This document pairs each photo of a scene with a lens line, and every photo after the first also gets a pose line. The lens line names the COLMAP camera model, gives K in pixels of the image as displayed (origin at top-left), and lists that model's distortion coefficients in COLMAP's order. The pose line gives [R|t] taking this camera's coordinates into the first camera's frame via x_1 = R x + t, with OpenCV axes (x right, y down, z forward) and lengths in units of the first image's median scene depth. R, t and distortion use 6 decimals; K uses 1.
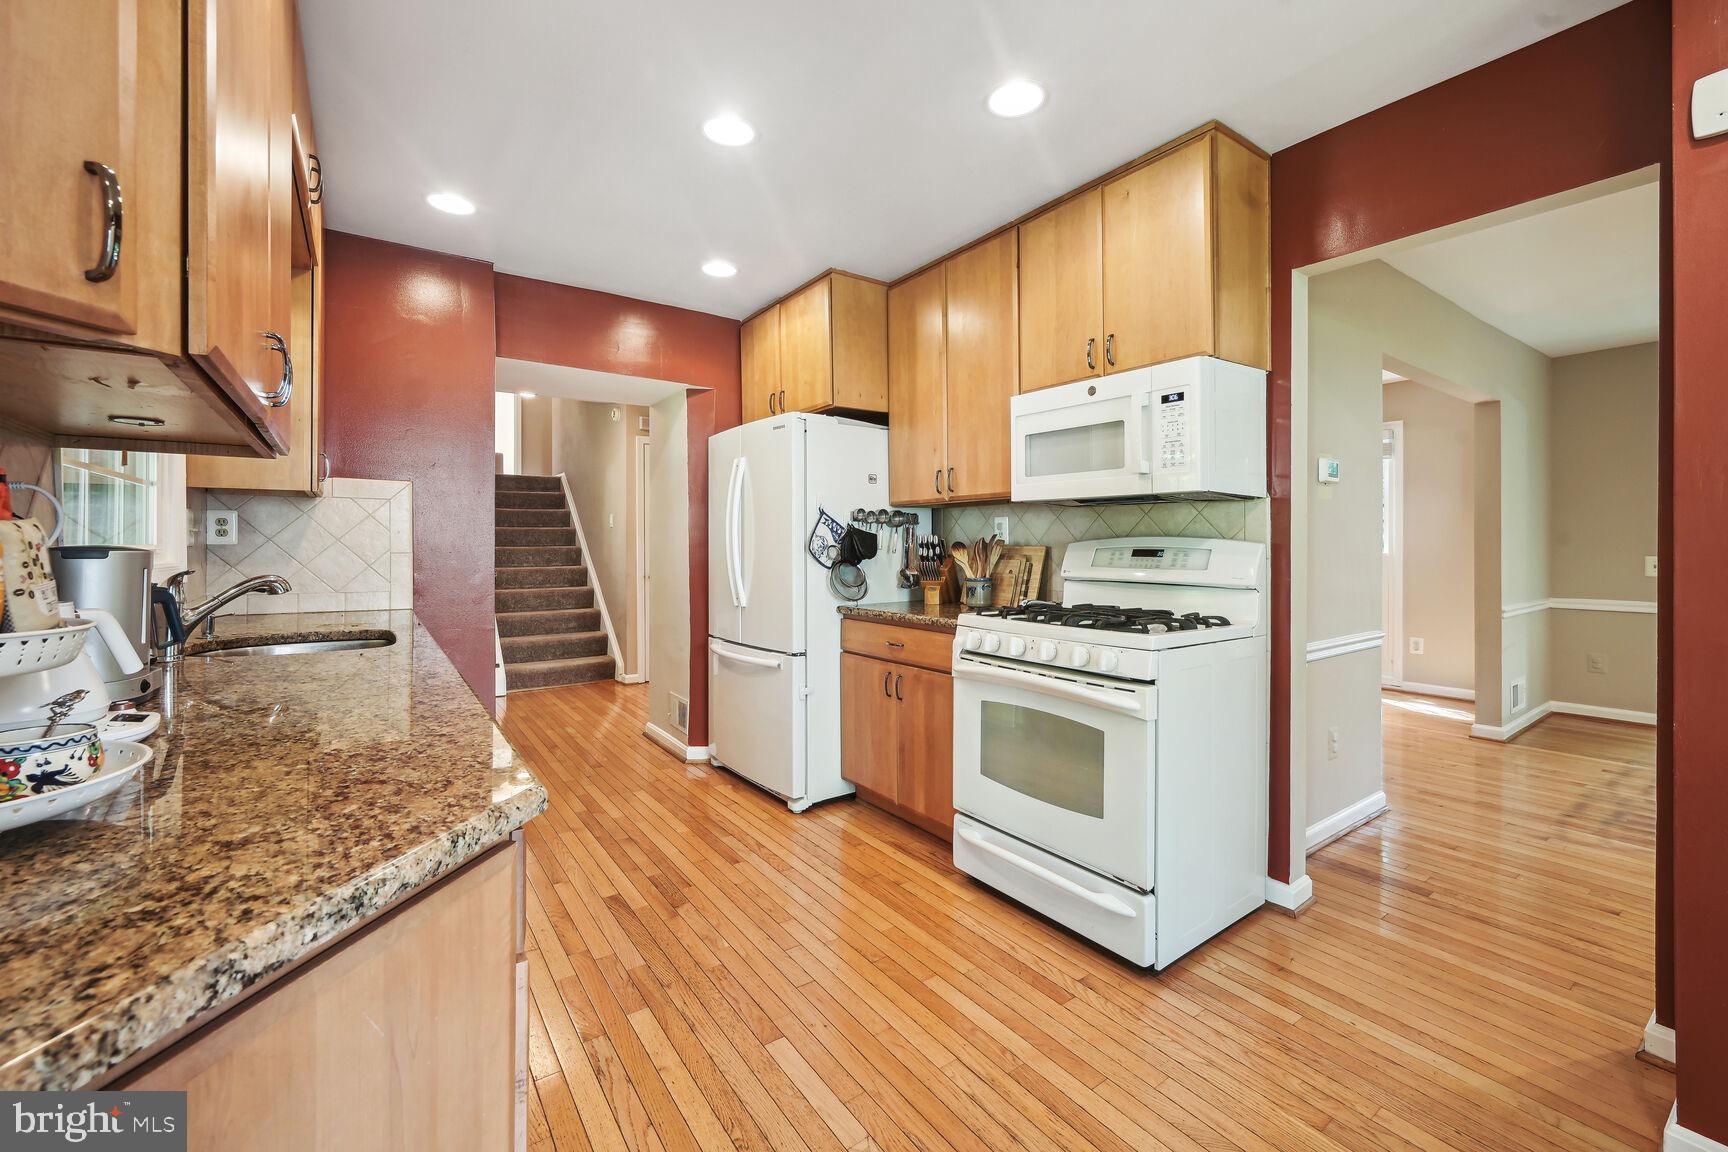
lens RADIAL K [[709.2, 0, 861.1], [0, 709.2, 542.6], [0, 0, 1]] dist [0.000365, -0.000603]
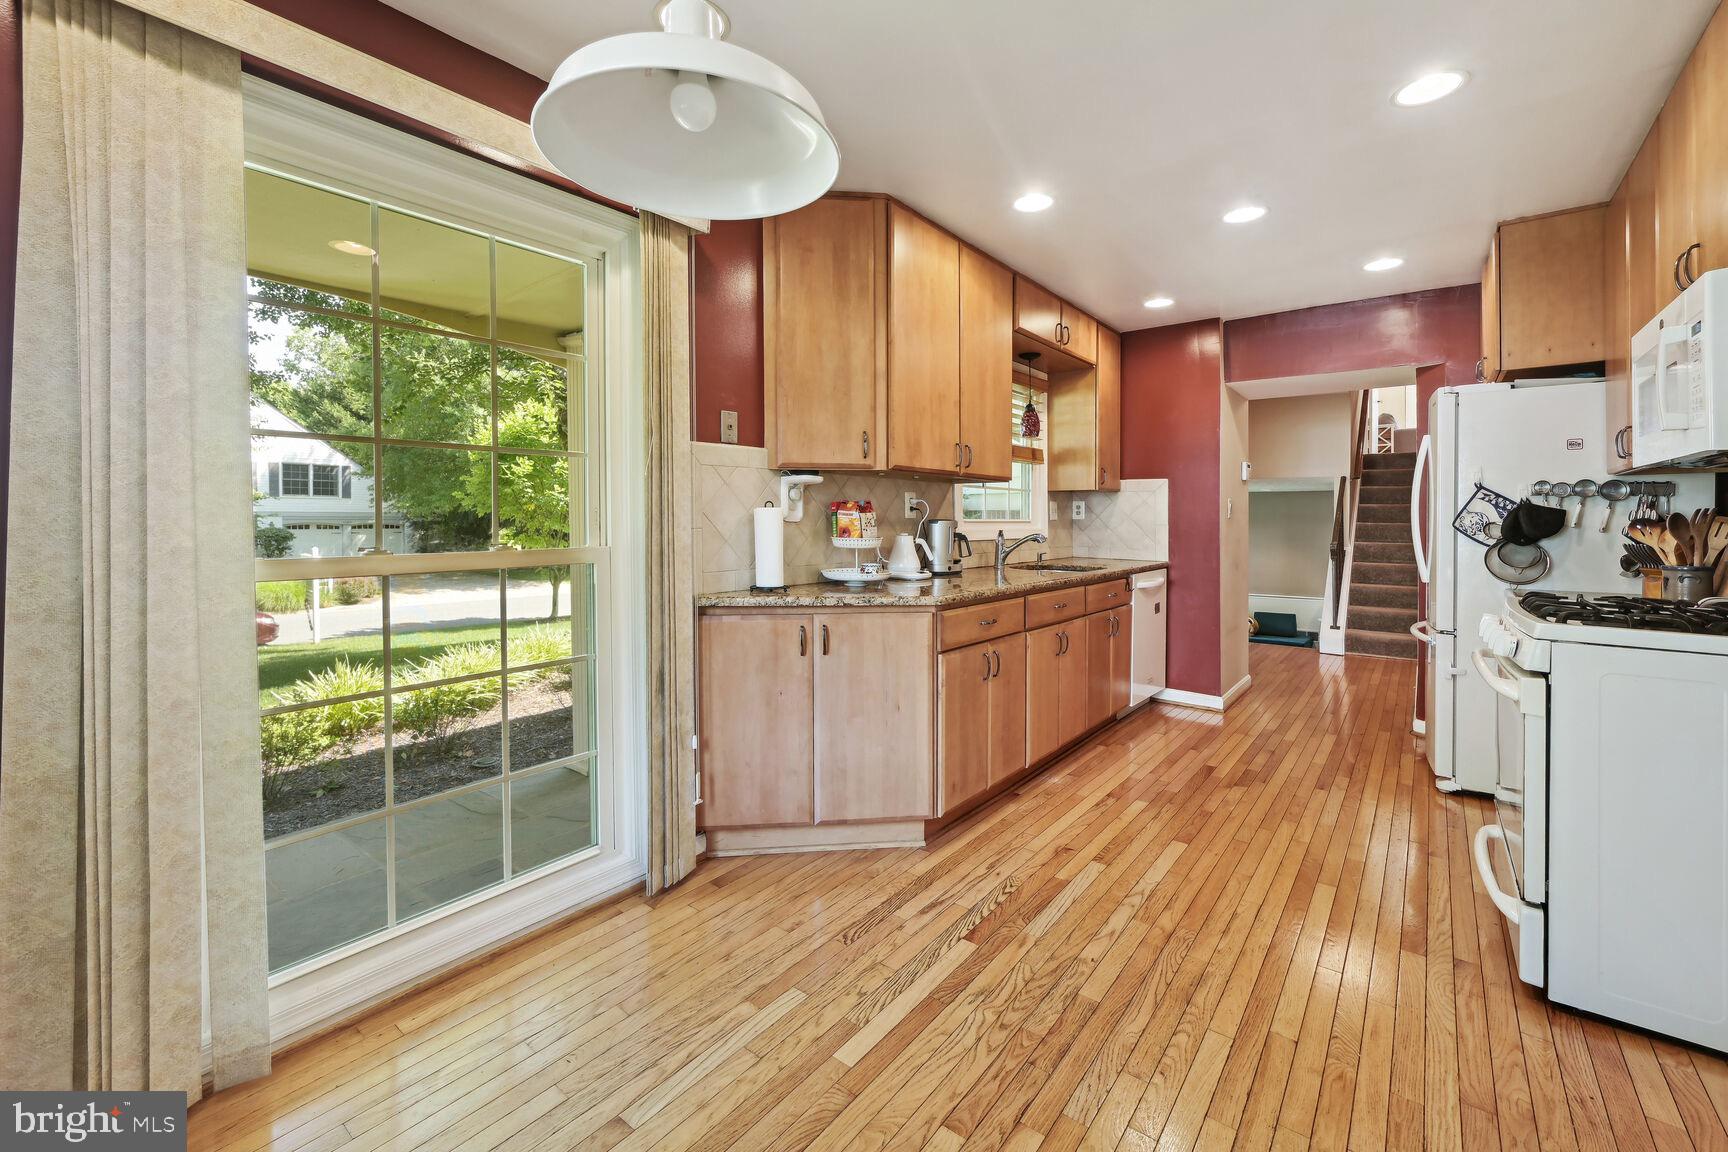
lens RADIAL K [[709.2, 0, 900.0], [0, 709.2, 526.9], [0, 0, 1]] dist [0.000365, -0.000603]
pose [[0.314403, 0.012420, -0.949208, 0.601259], [-0.002134, 0.999921, 0.012377, 0.000262], [0.949287, -0.001866, 0.314405, -0.032860]]
